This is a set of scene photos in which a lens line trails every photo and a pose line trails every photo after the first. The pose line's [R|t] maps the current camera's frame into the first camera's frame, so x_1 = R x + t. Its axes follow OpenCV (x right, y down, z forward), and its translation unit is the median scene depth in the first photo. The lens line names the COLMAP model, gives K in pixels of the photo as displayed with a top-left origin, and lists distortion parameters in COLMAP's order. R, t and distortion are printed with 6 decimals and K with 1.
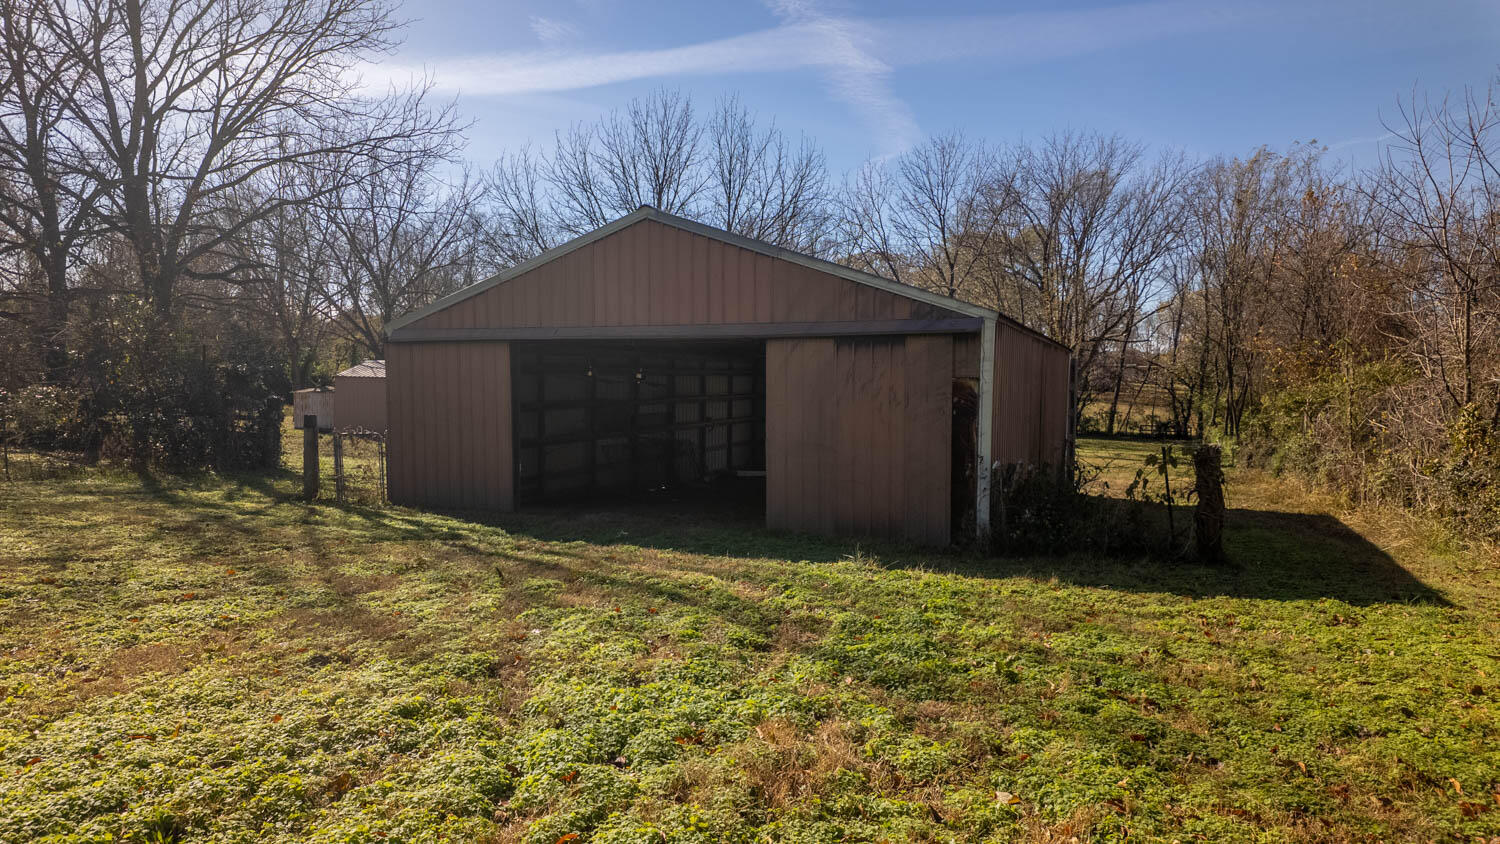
lens RADIAL K [[844.4, 0, 746.8], [0, 844.4, 407.4], [0, 0, 1]] dist [0.008539, -0.022722]
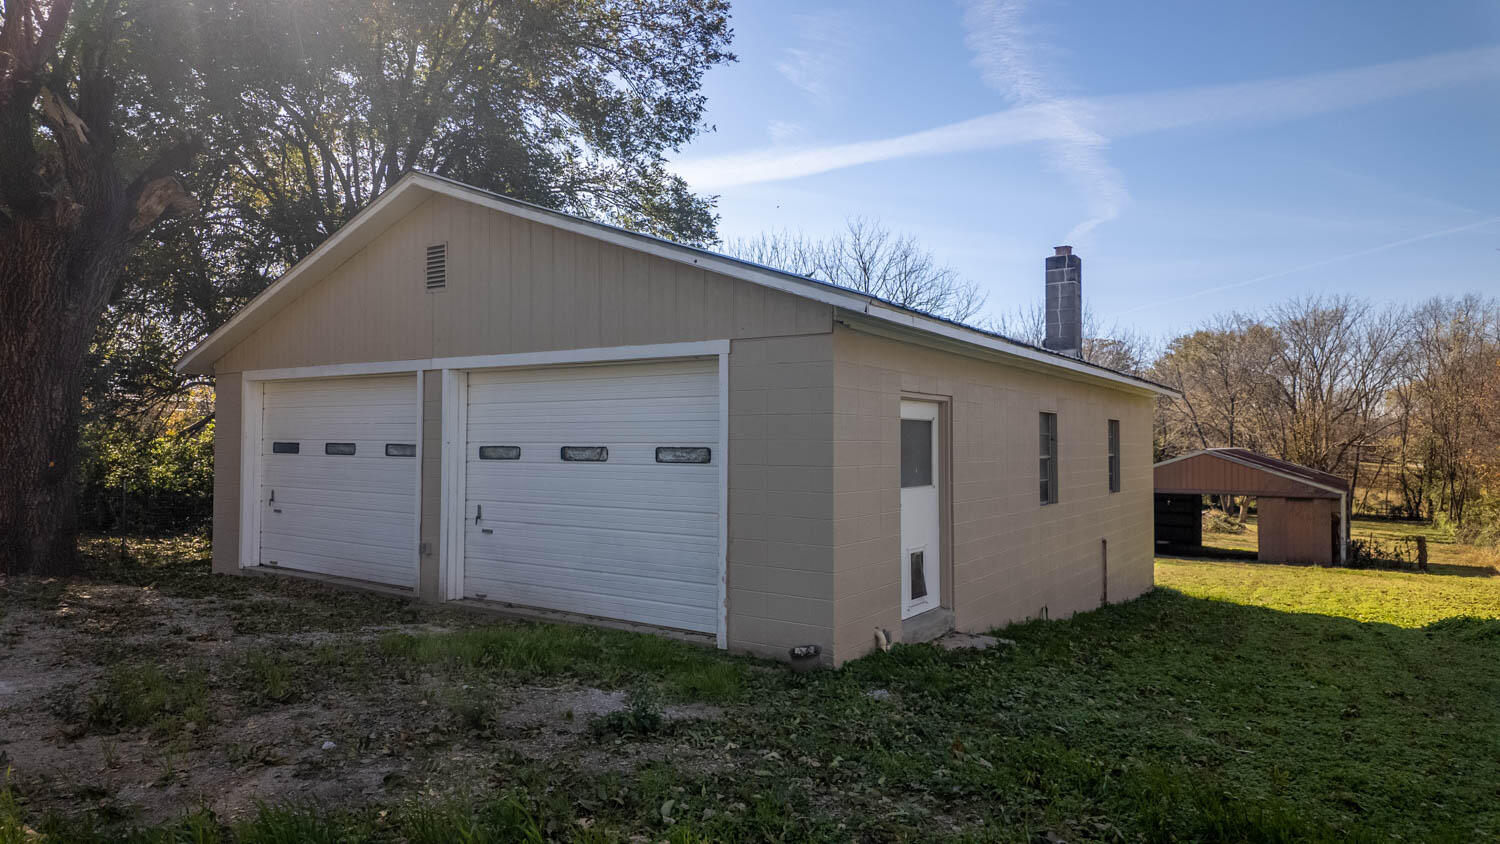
lens RADIAL K [[844.4, 0, 742.6], [0, 844.4, 404.6], [0, 0, 1]] dist [0.008539, -0.022722]
pose [[0.980675, -0.006120, -0.195547, -0.235051], [-0.009171, 0.996974, -0.077193, -0.031507], [0.195428, 0.077495, 0.977652, -0.462126]]
